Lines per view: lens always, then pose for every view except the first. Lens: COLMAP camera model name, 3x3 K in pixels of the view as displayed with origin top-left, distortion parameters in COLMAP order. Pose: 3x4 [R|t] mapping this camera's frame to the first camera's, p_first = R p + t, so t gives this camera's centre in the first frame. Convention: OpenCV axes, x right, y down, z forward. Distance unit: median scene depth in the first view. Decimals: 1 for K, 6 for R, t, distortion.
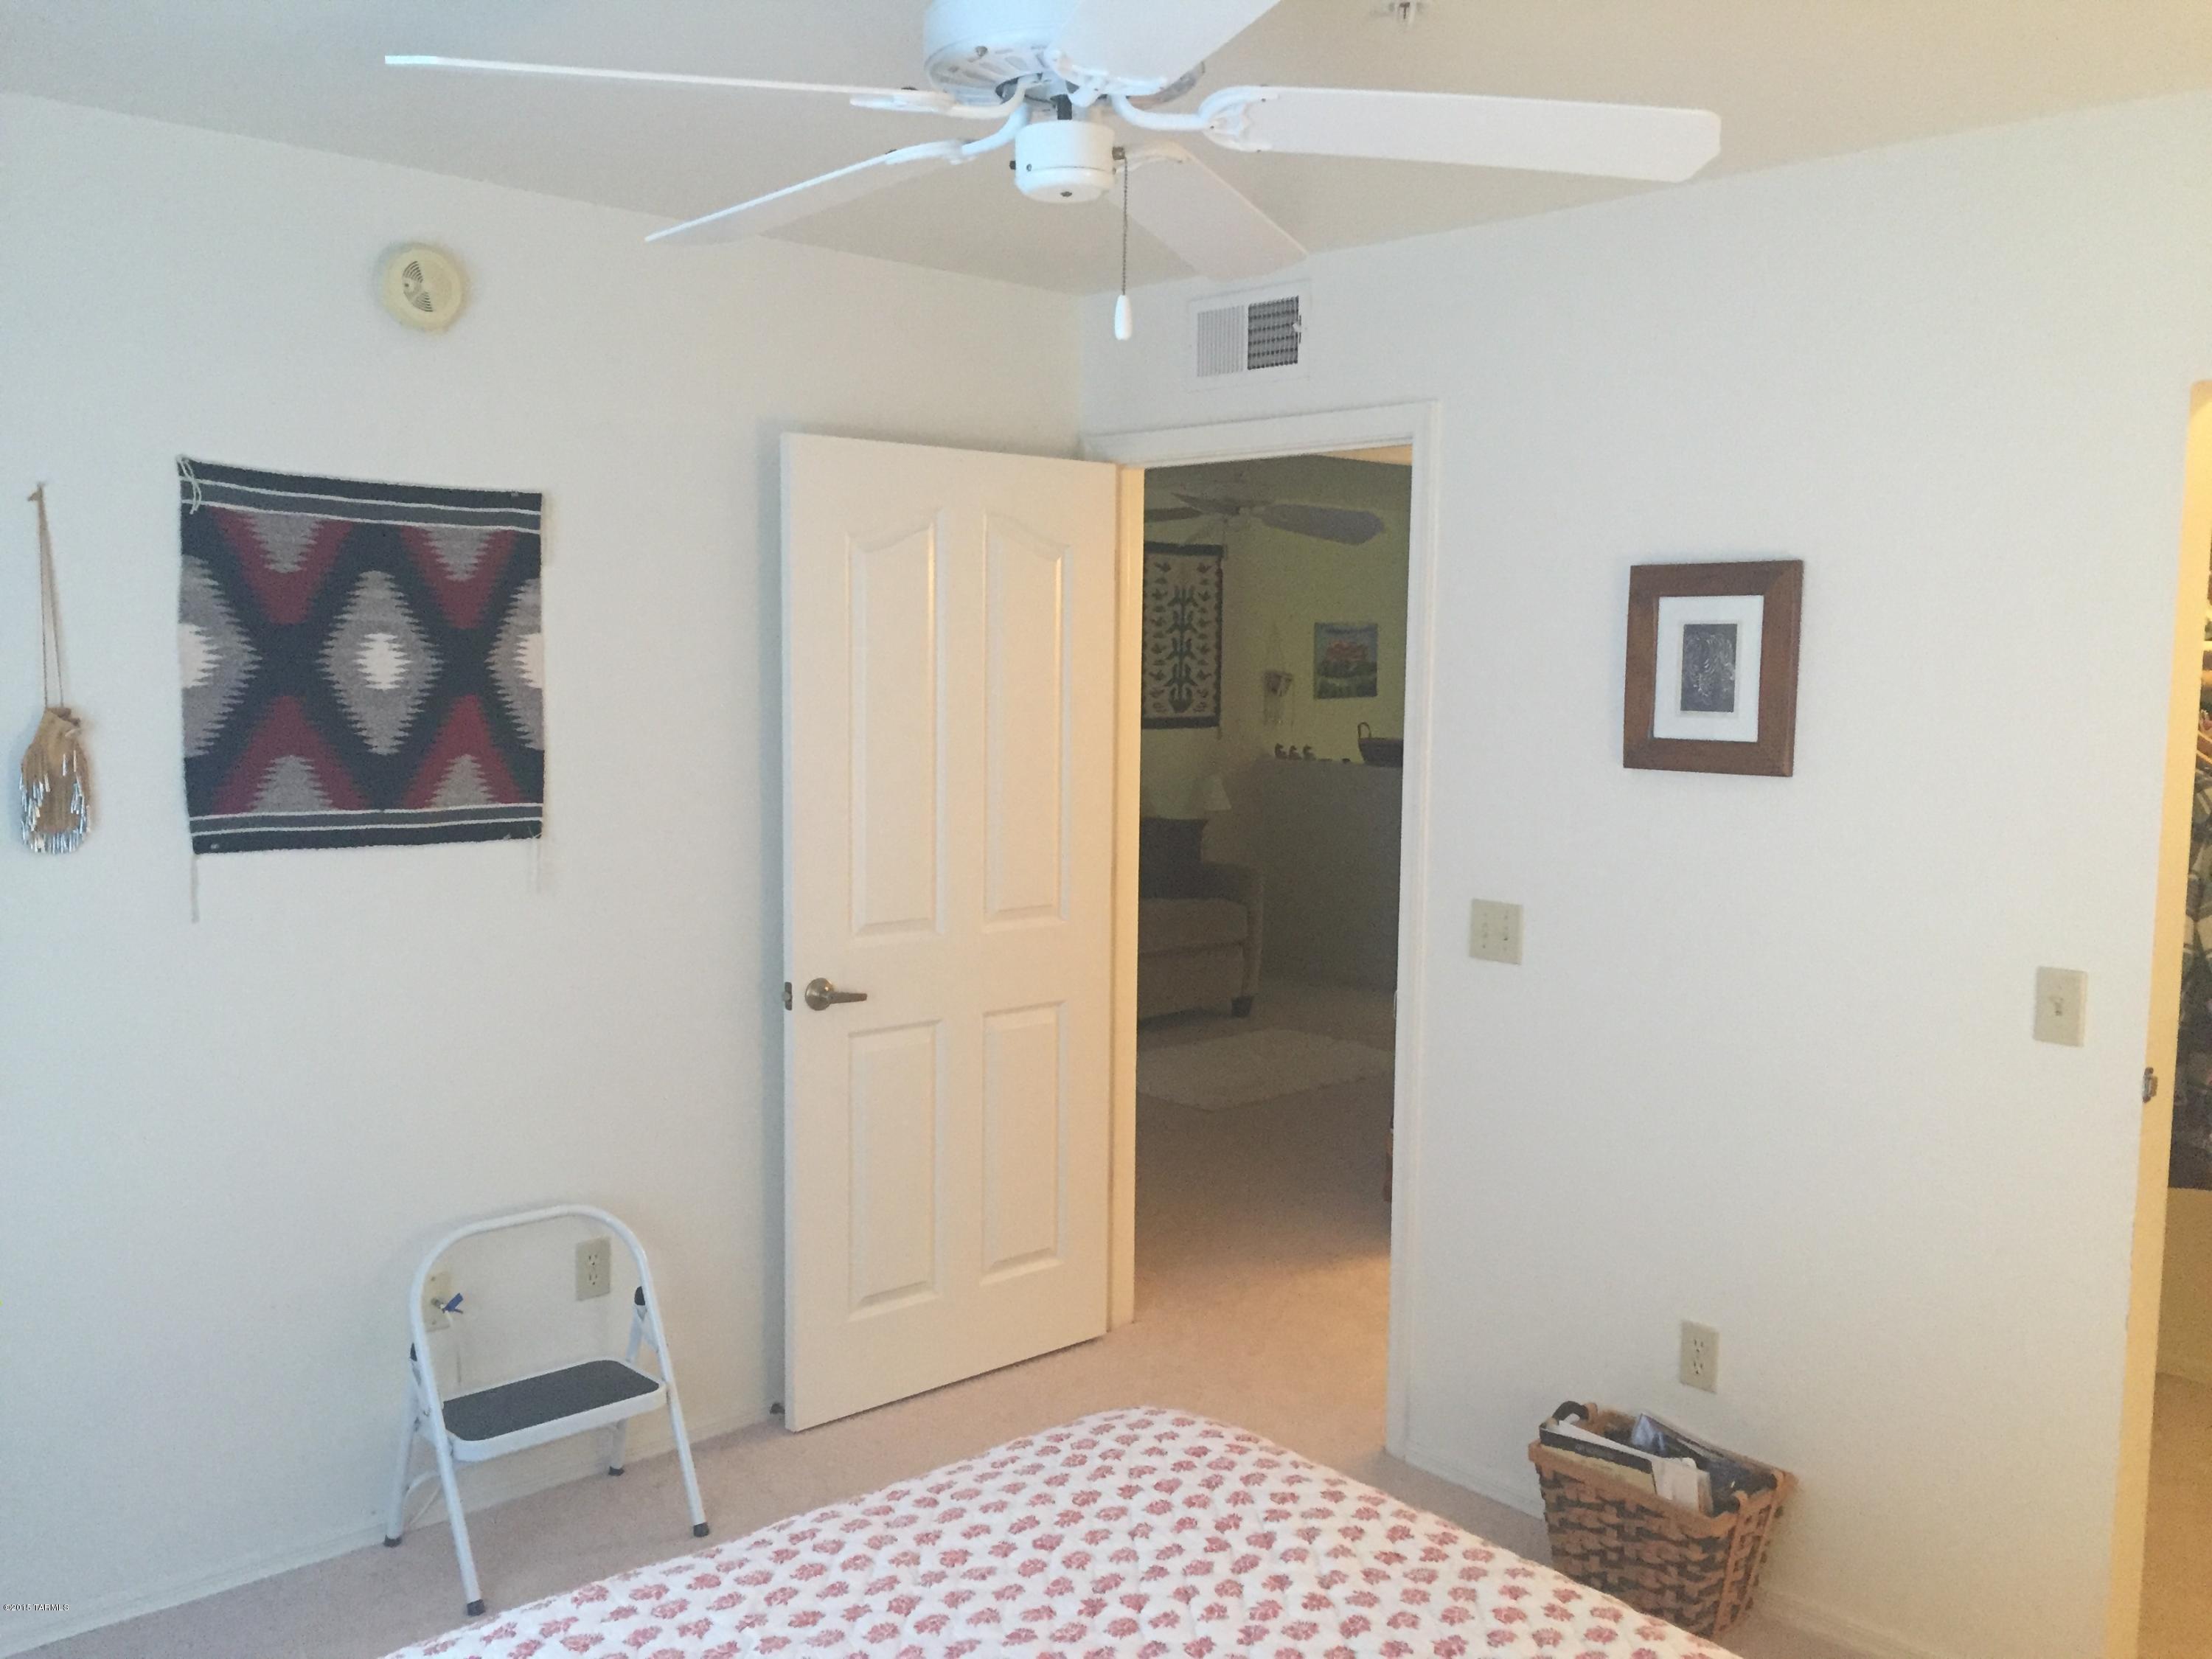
lens RADIAL K [[1916.3, 0, 1106.0], [0, 1916.3, 829.5], [0, 0, 1]] dist [0.074978, -0.091508]
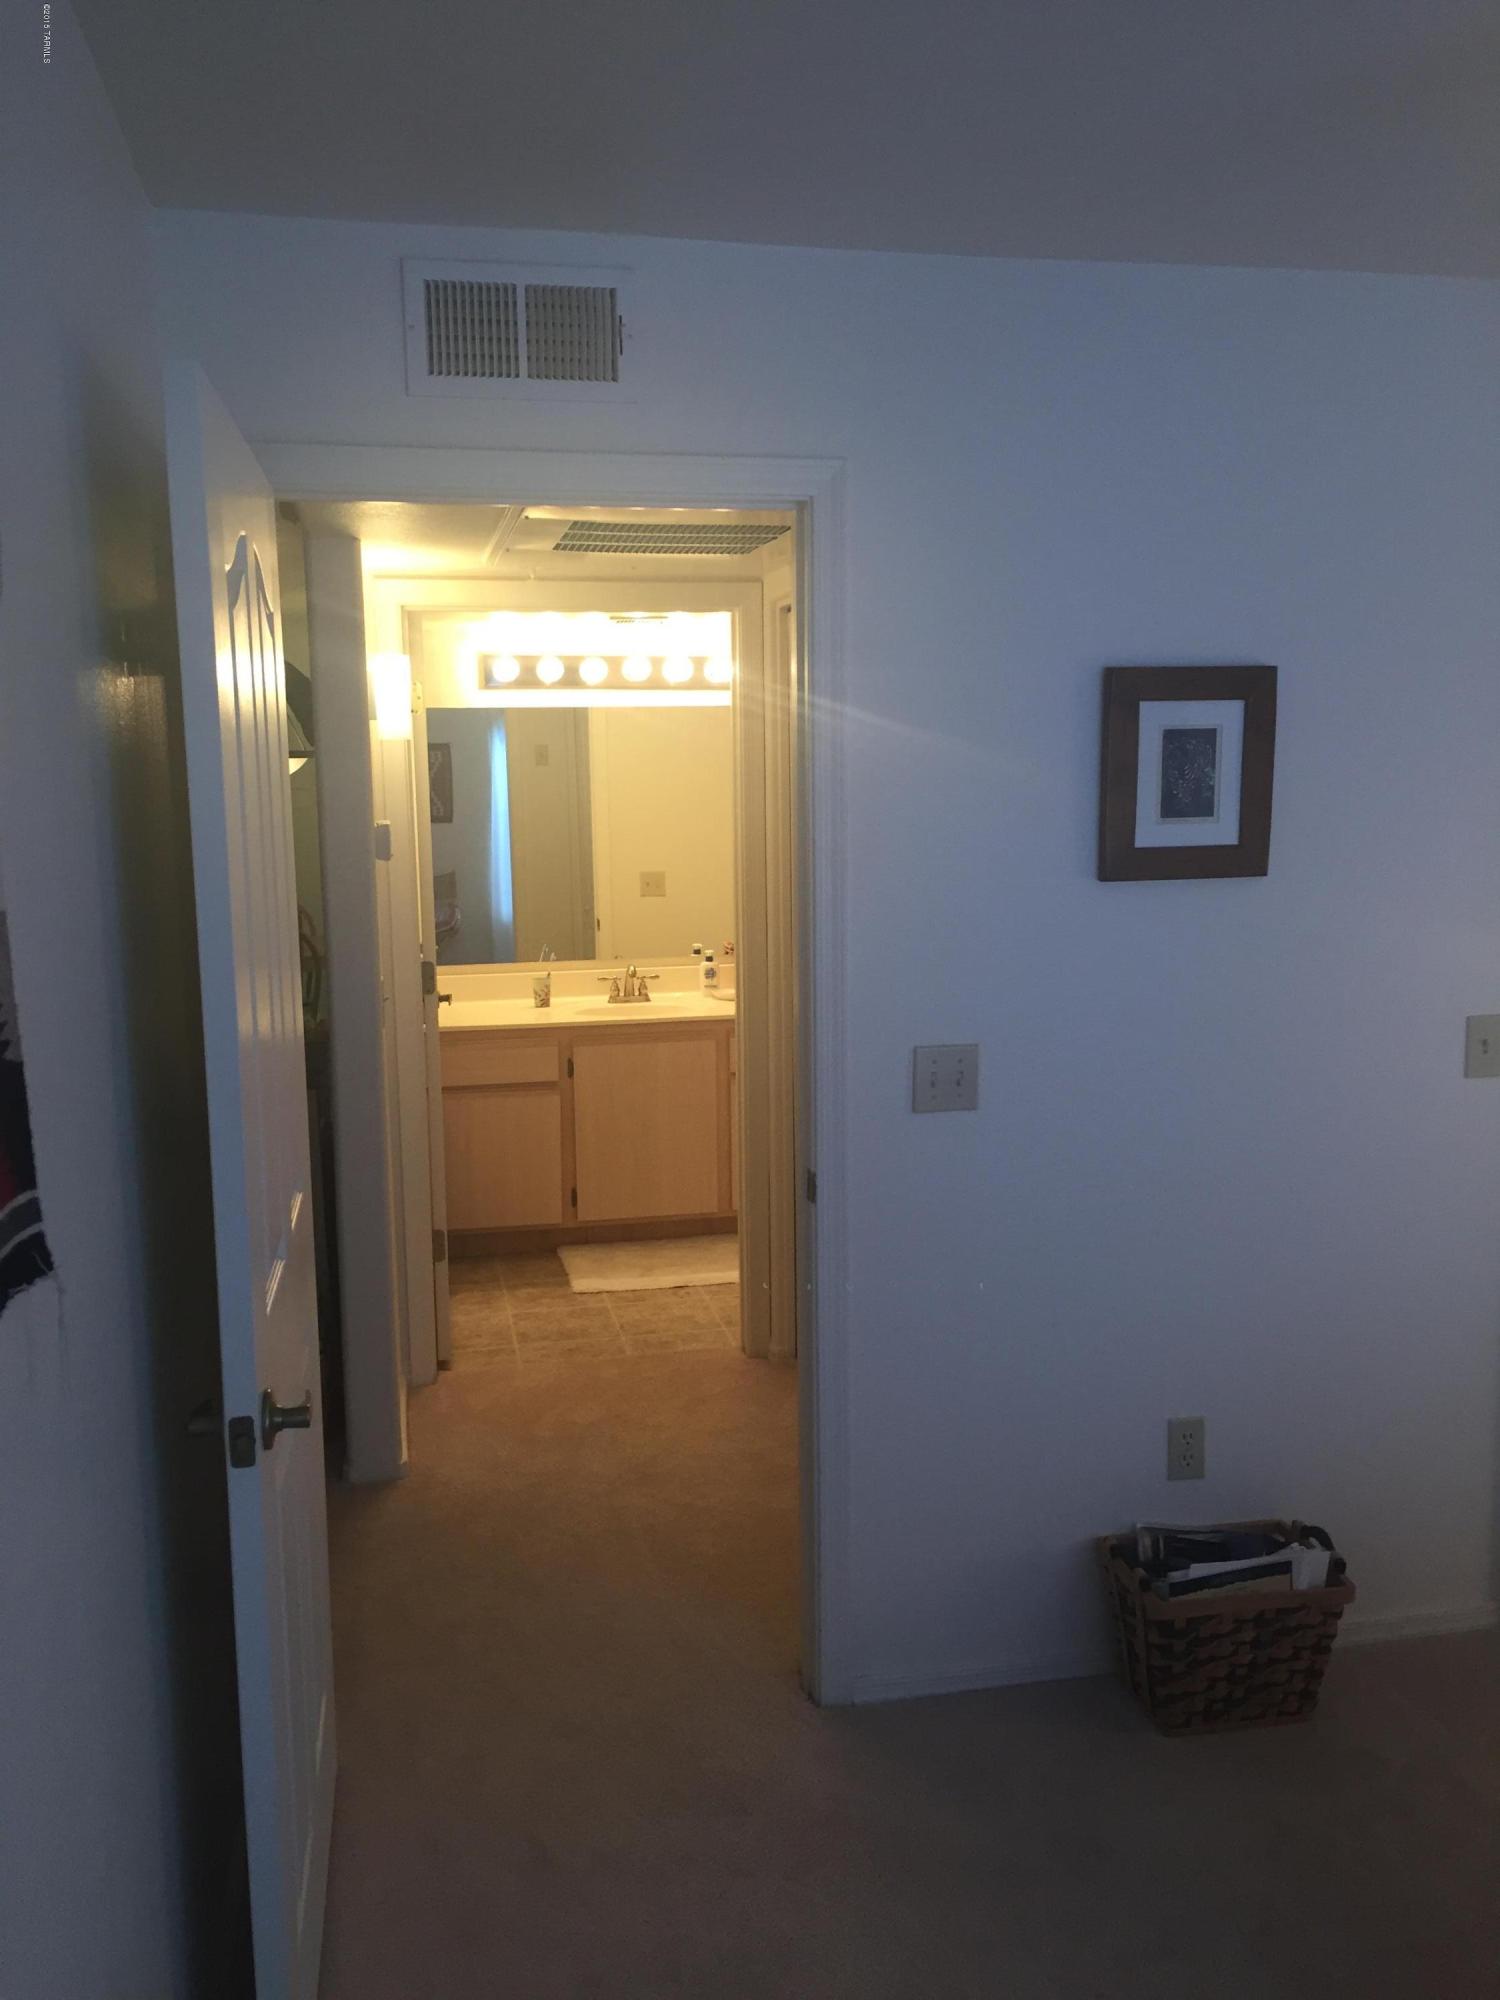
lens RADIAL K [[1732.6, 0, 750.0], [0, 1732.6, 1000.0], [0, 0, 1]] dist [0.074978, -0.091508]
pose [[0.507446, -0.141374, 0.850007, -0.577616], [0.098709, 0.989493, 0.105646, -0.085289], [-0.856011, 0.030293, 0.516069, 0.734565]]
